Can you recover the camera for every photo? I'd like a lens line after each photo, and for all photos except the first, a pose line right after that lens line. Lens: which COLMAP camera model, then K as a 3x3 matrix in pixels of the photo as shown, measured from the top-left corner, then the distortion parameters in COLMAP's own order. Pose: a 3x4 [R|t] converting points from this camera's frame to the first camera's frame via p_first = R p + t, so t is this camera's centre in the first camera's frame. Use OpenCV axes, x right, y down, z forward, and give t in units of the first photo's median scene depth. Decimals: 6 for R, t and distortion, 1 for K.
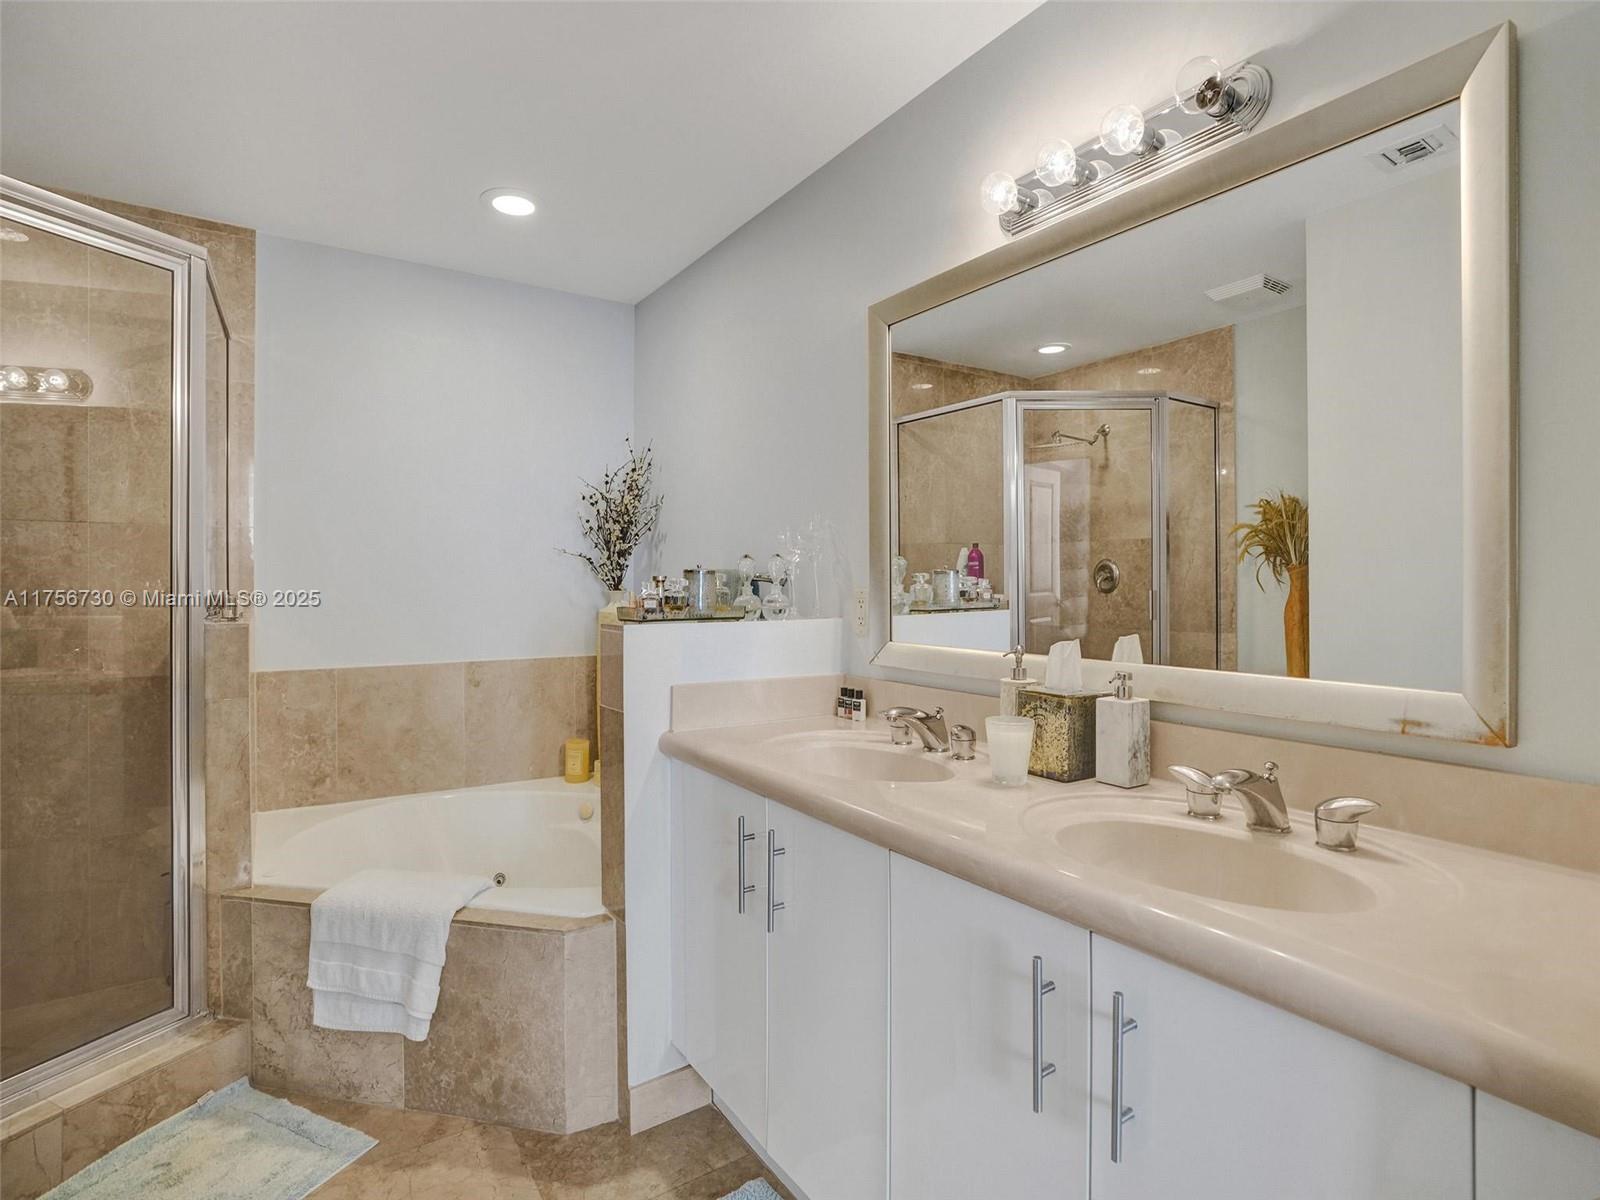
lens RADIAL K [[773.9, 0, 800.2], [0, 773.9, 591.4], [0, 0, 1]] dist [-0.047786, 0.014362]
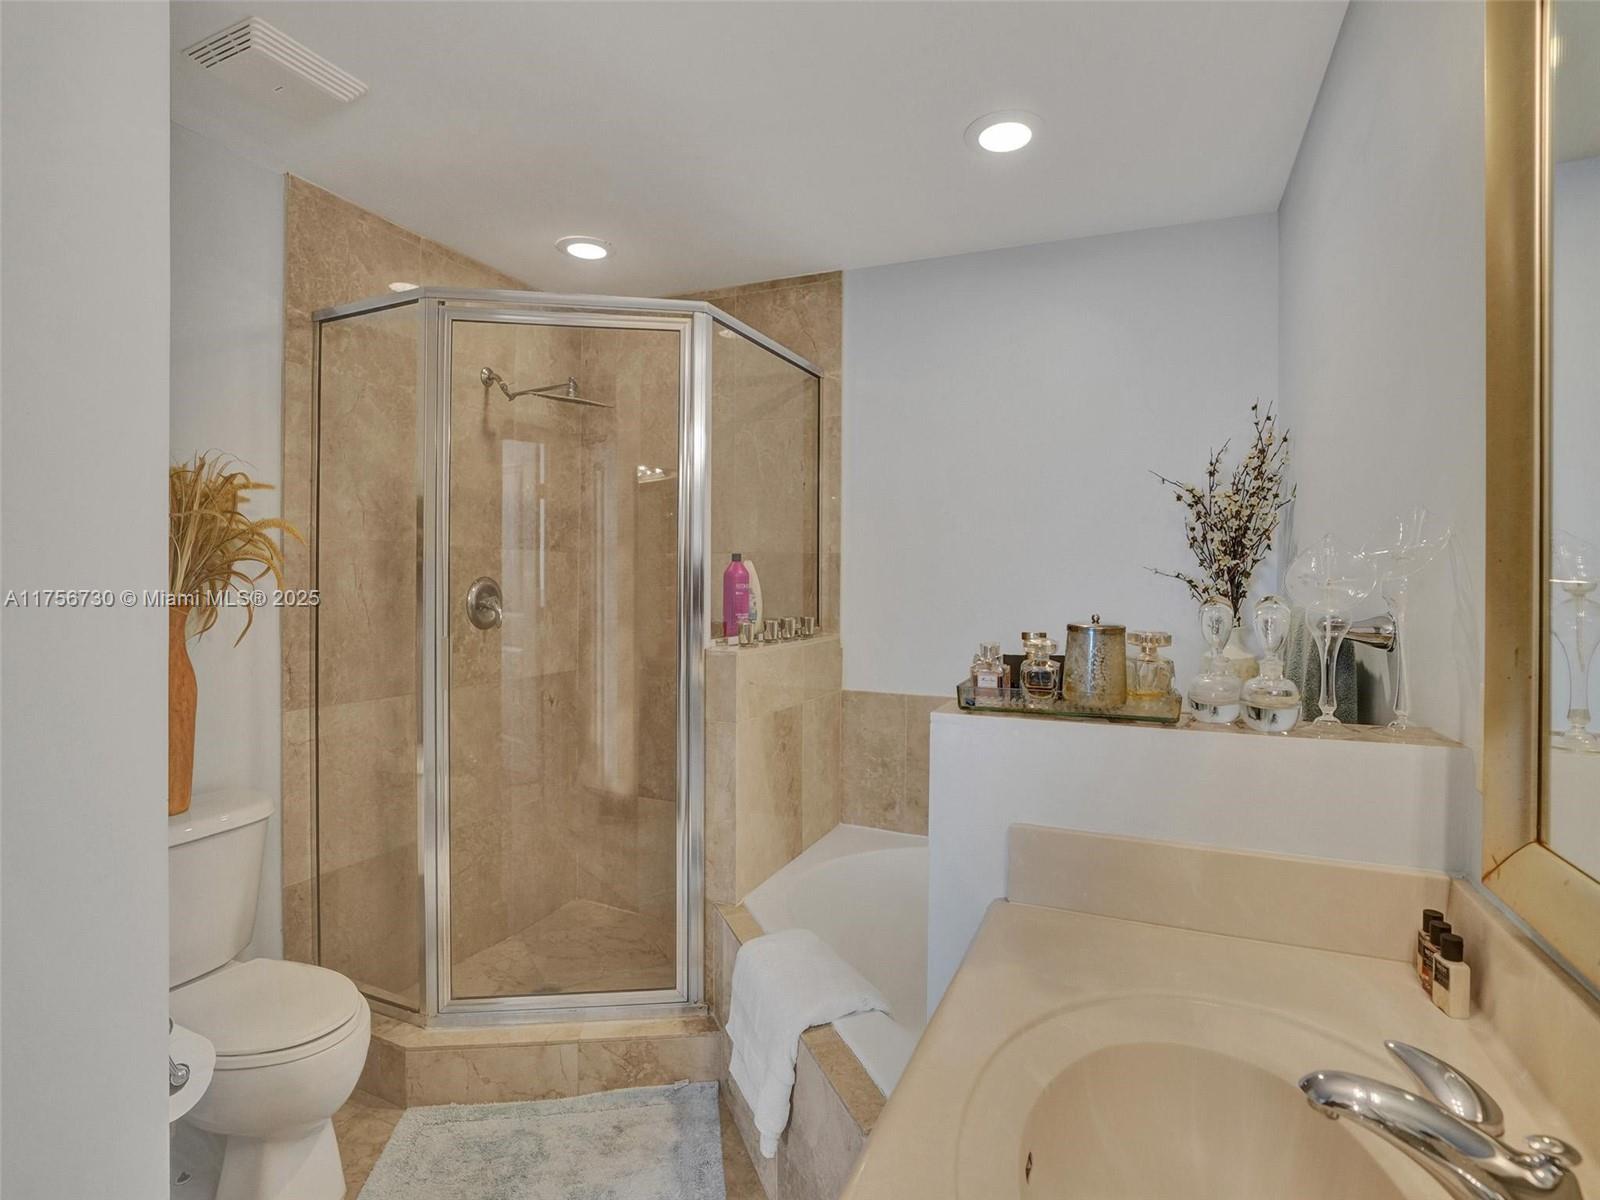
lens RADIAL K [[779.6, 0, 804.4], [0, 779.6, 584.7], [0, 0, 1]] dist [-0.060261, 0.023923]
pose [[0.541134, 0.010604, -0.840870, 0.191446], [-0.021323, 0.999772, -0.001114, -0.044481], [0.840666, 0.018533, 0.541237, 0.446998]]
